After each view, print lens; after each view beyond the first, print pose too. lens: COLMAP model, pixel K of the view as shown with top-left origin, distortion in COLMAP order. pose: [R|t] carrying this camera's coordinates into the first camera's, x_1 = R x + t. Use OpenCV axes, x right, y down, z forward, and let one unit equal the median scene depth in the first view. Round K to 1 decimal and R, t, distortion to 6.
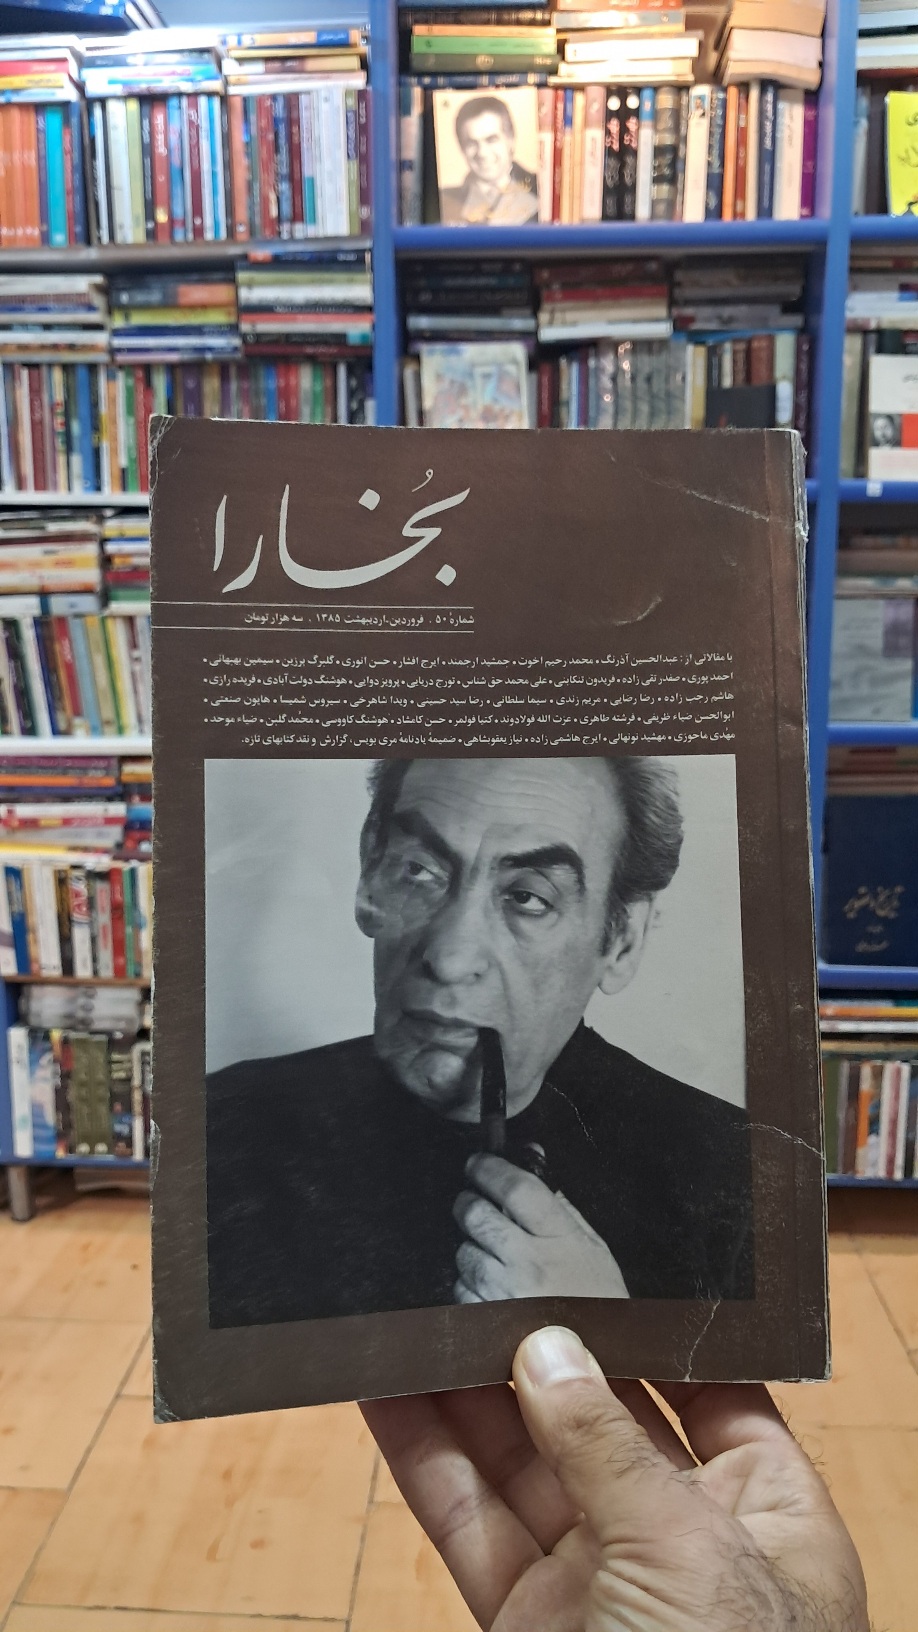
lens RADIAL K [[1356.7, 0, 459.0], [0, 1356.7, 816.0], [0, 0, 1]] dist [0.011009, 0.004955]
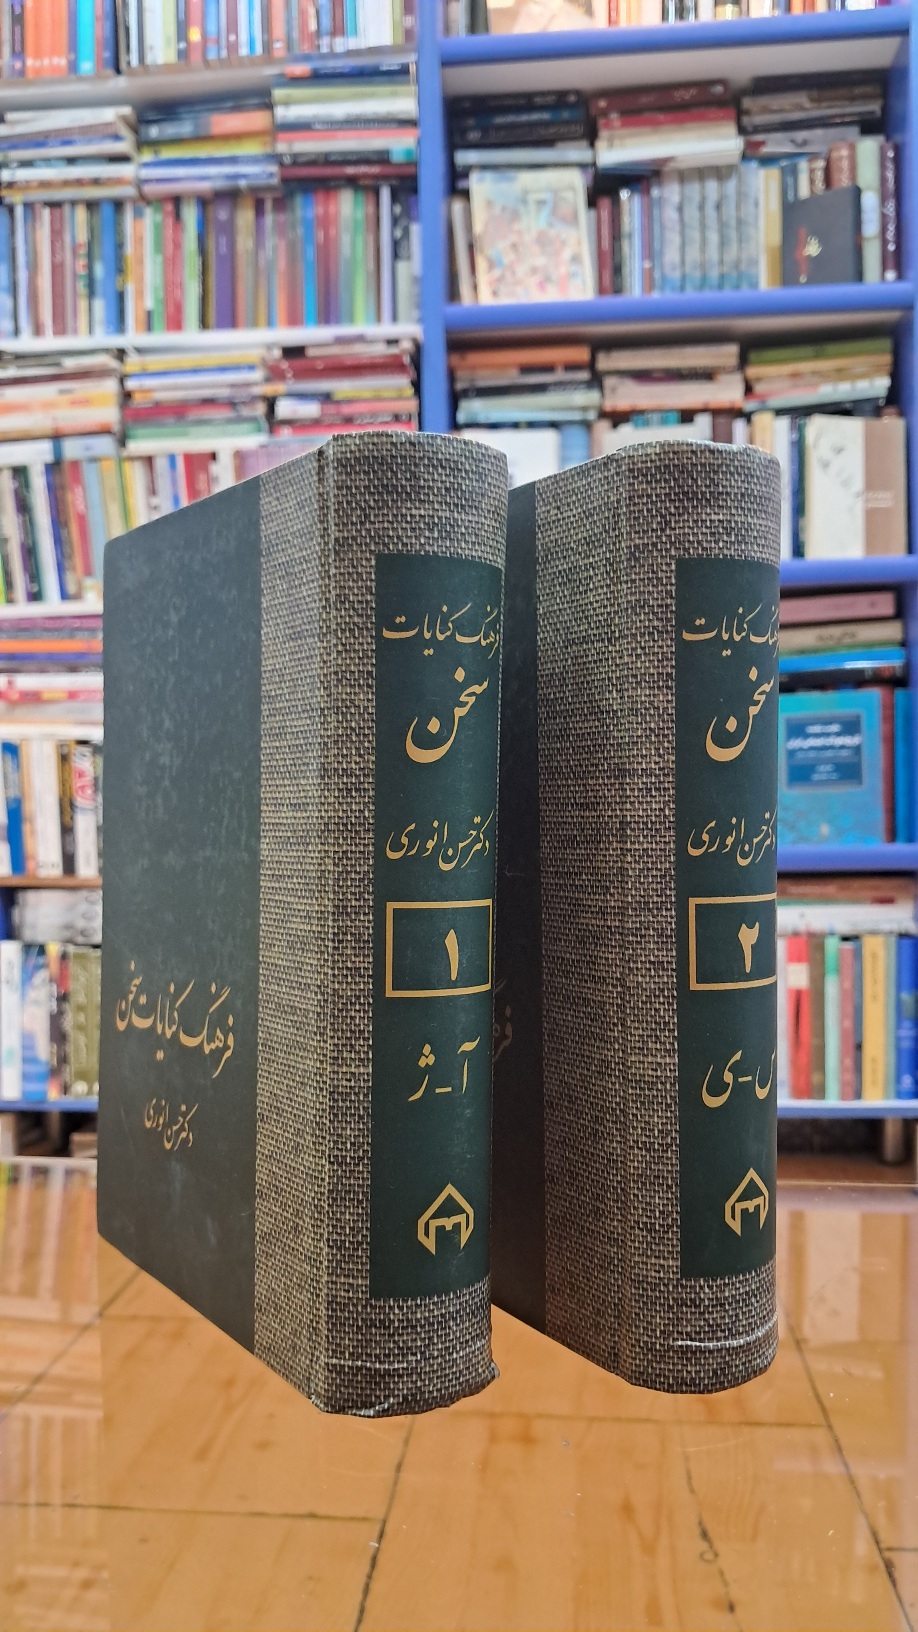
lens RADIAL K [[1354.5, 0, 459.0], [0, 1354.5, 816.0], [0, 0, 1]] dist [-0.012704, 0.017143]
pose [[0.999149, -0.013022, -0.039128, -0.005152], [0.006274, 0.985789, -0.167870, 0.243848], [0.040758, 0.167482, 0.985032, 0.166878]]
